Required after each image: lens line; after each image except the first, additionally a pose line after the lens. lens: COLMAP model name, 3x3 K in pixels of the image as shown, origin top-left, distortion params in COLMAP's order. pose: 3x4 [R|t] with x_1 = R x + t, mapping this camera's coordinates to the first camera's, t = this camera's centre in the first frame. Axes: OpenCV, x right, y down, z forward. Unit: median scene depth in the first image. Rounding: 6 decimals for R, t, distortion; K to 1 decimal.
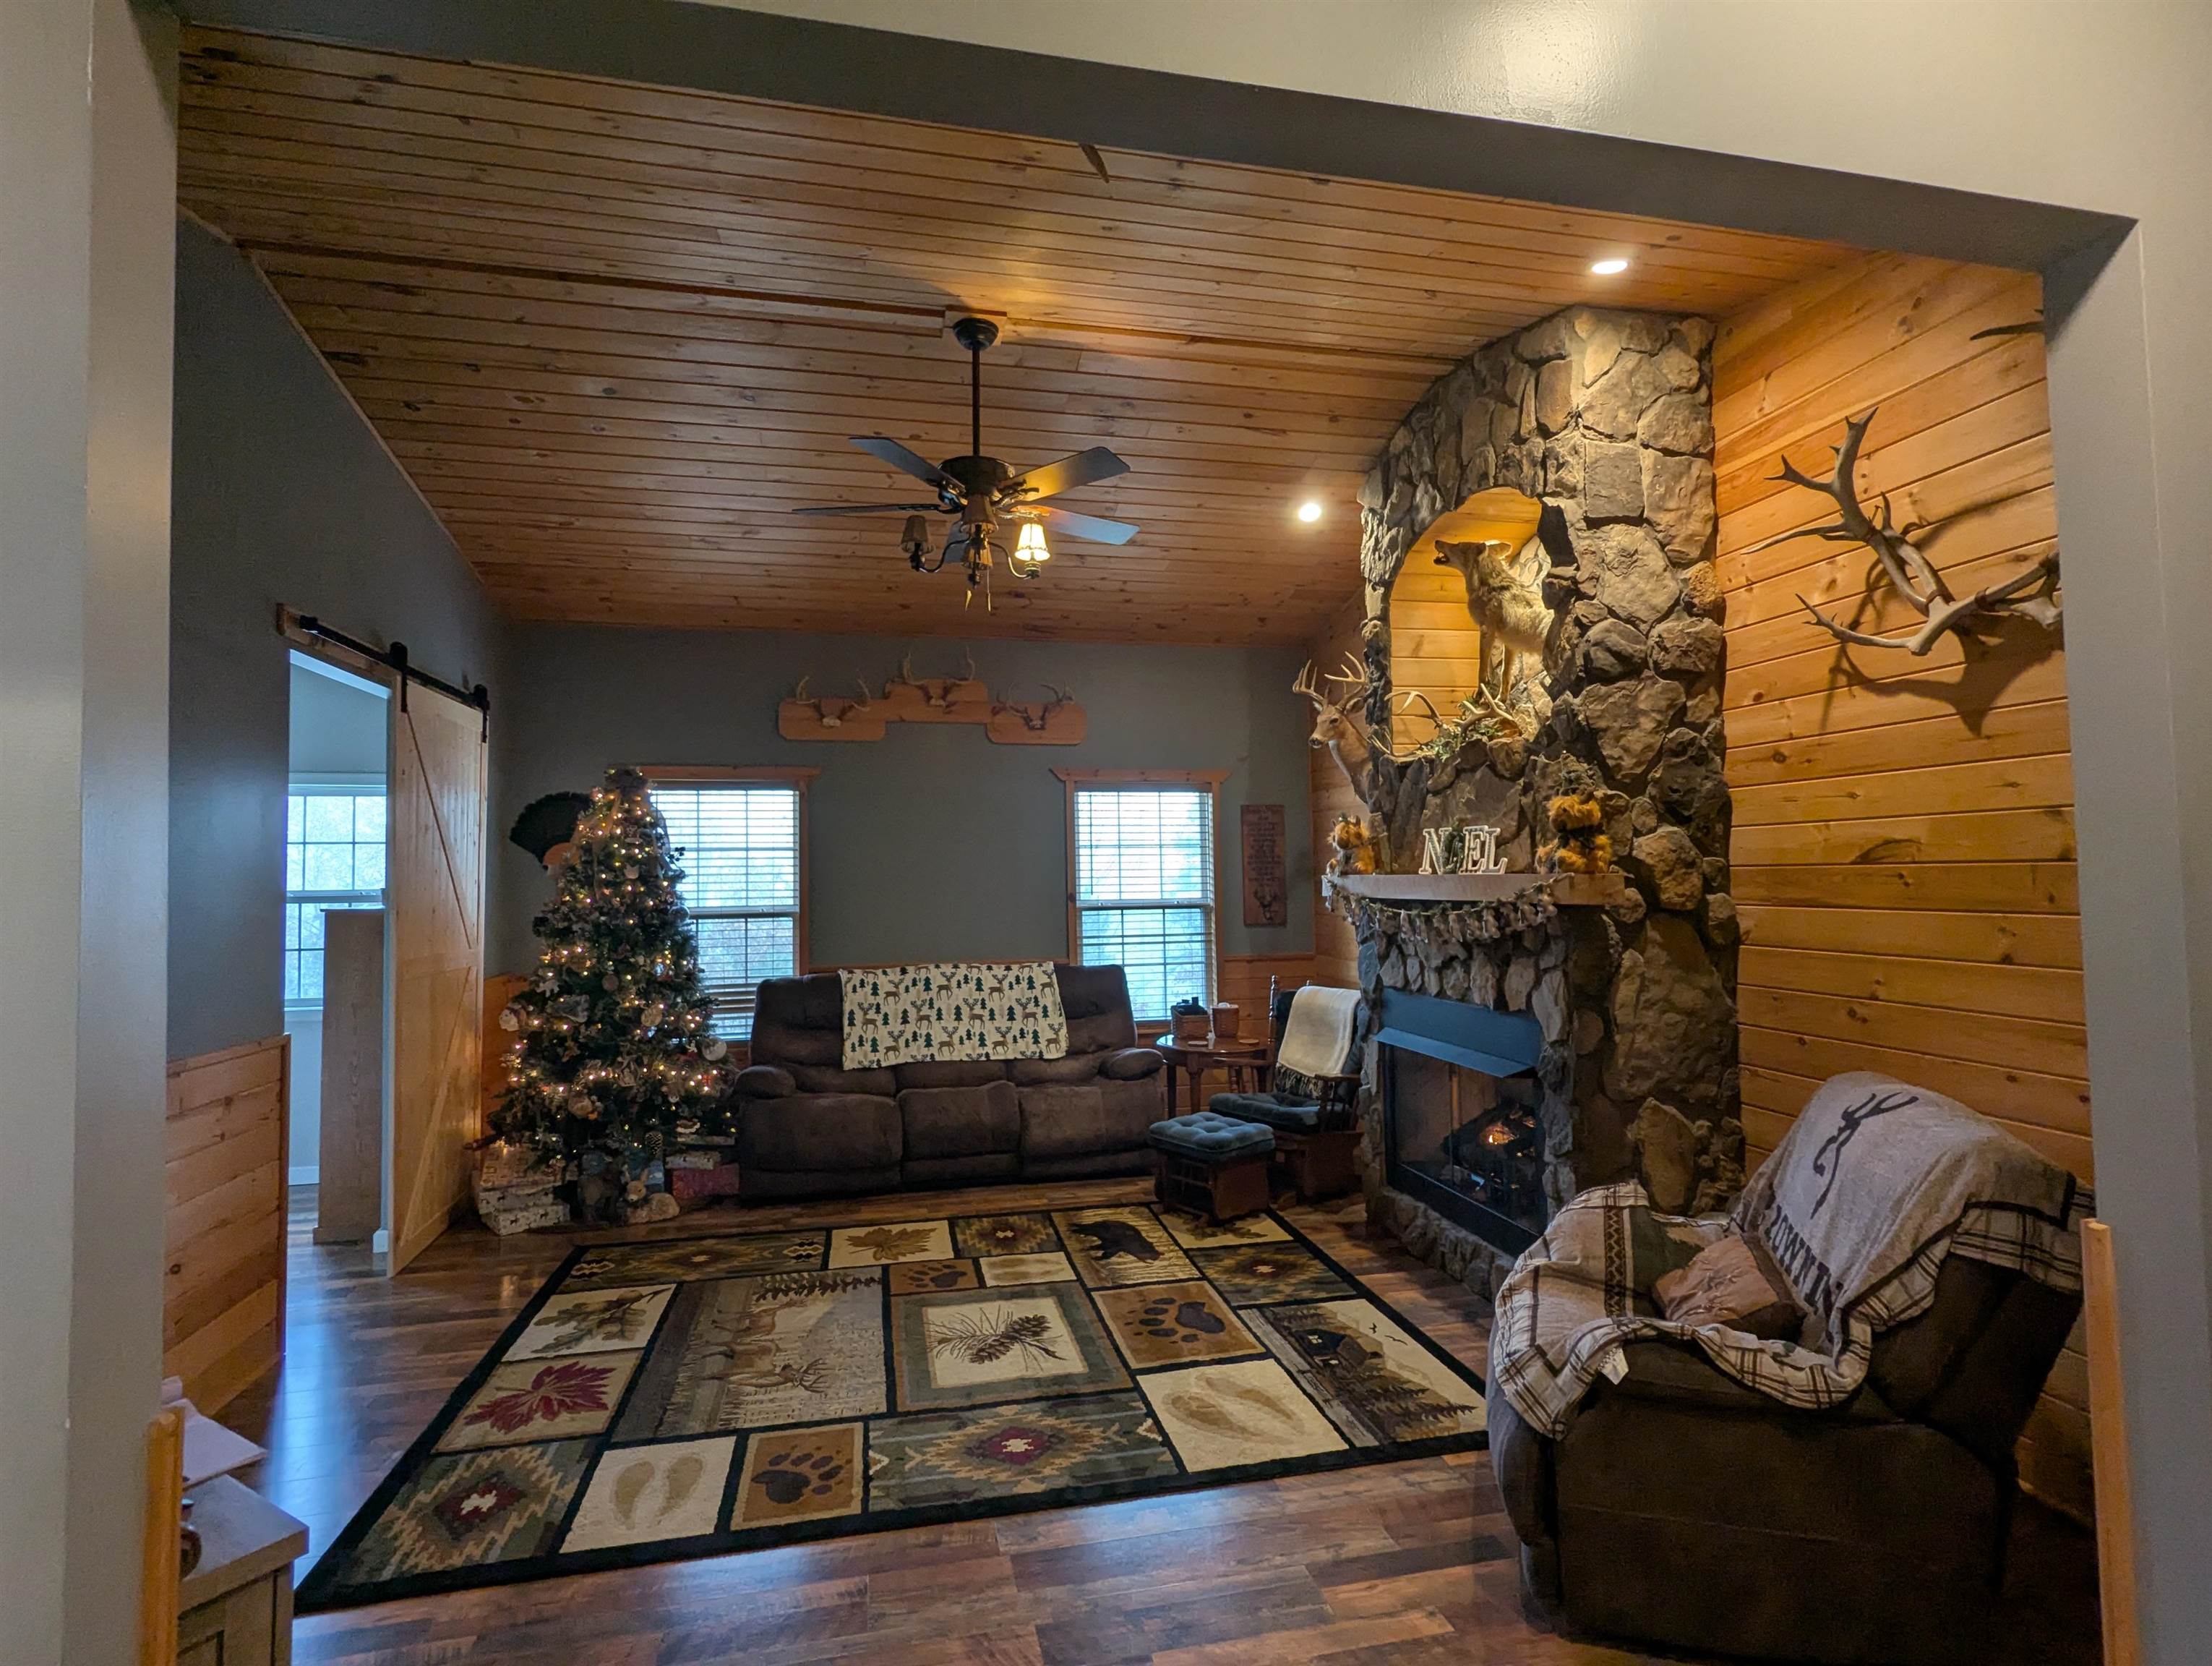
lens RADIAL K [[1081.5, 0, 1106.1], [0, 1081.5, 833.3], [0, 0, 1]] dist [-0.003157, 0.000507]
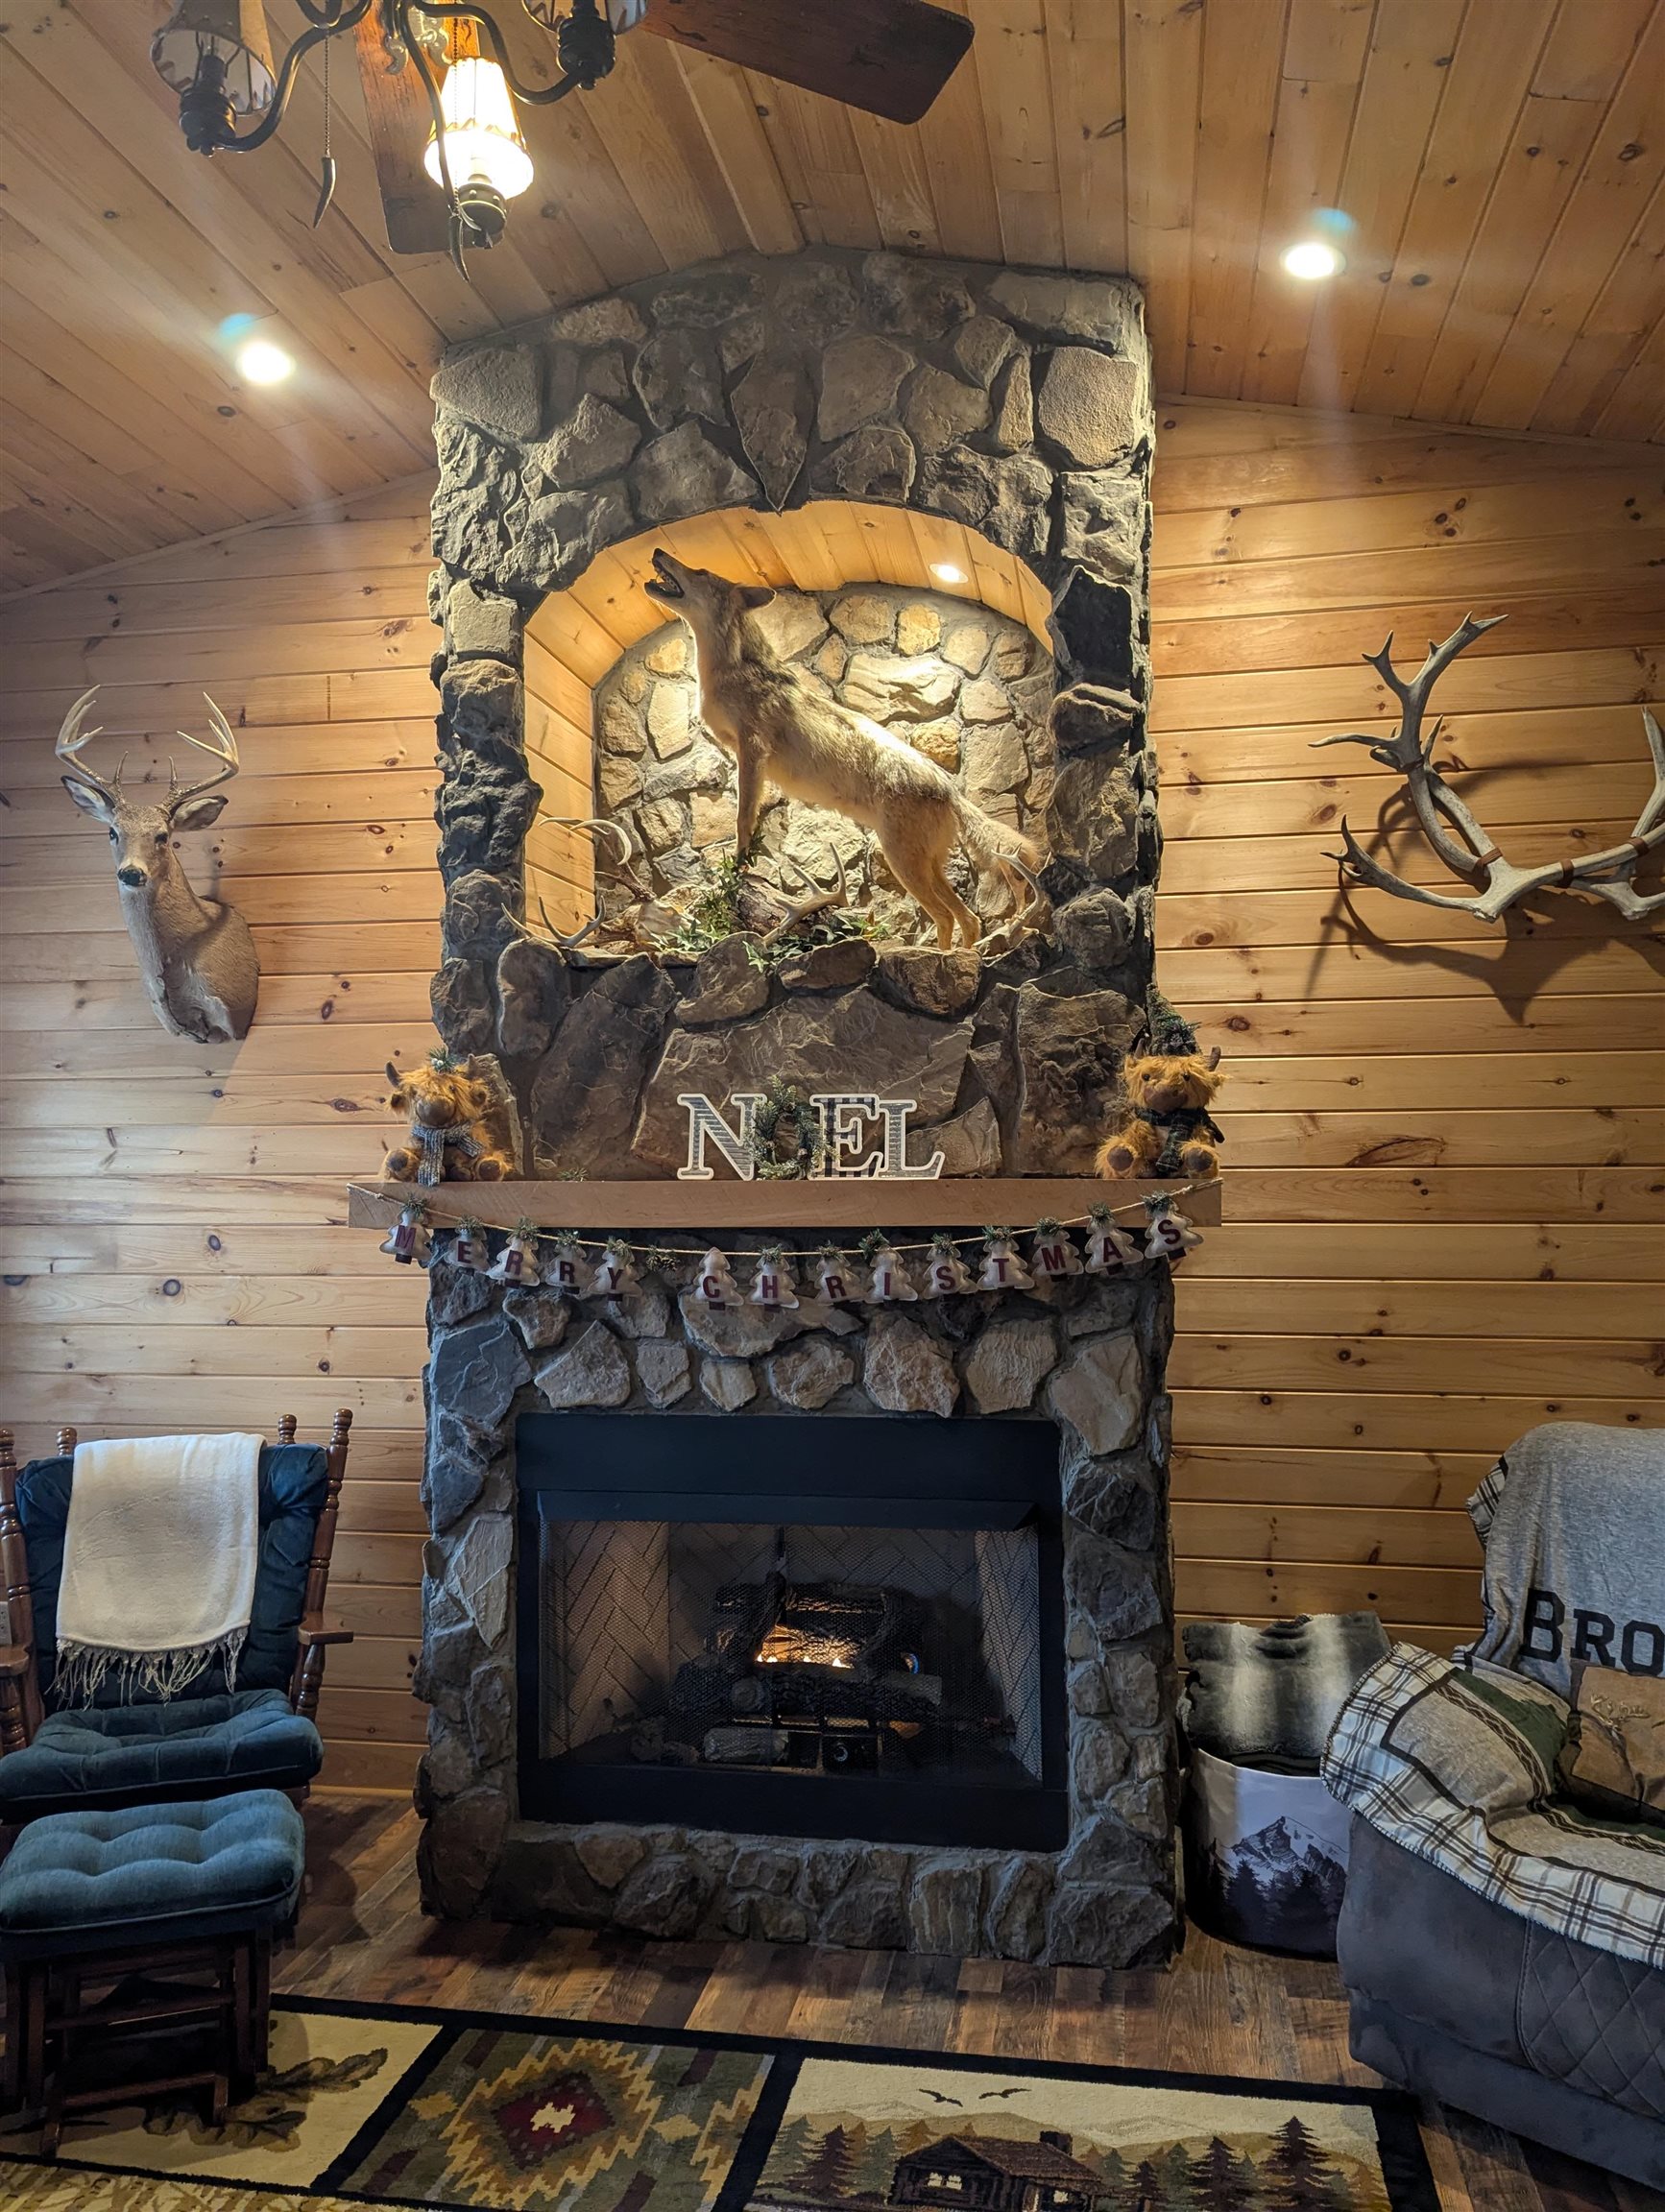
lens RADIAL K [[1628.2, 0, 842.4], [0, 1628.2, 1103.6], [0, 0, 1]] dist [0.052150, -0.032061]
pose [[0.383321, 0.041204, 0.922696, -0.452740], [-0.034202, 0.998952, -0.030400, 0.025080], [-0.922982, -0.019905, 0.384329, 0.703121]]
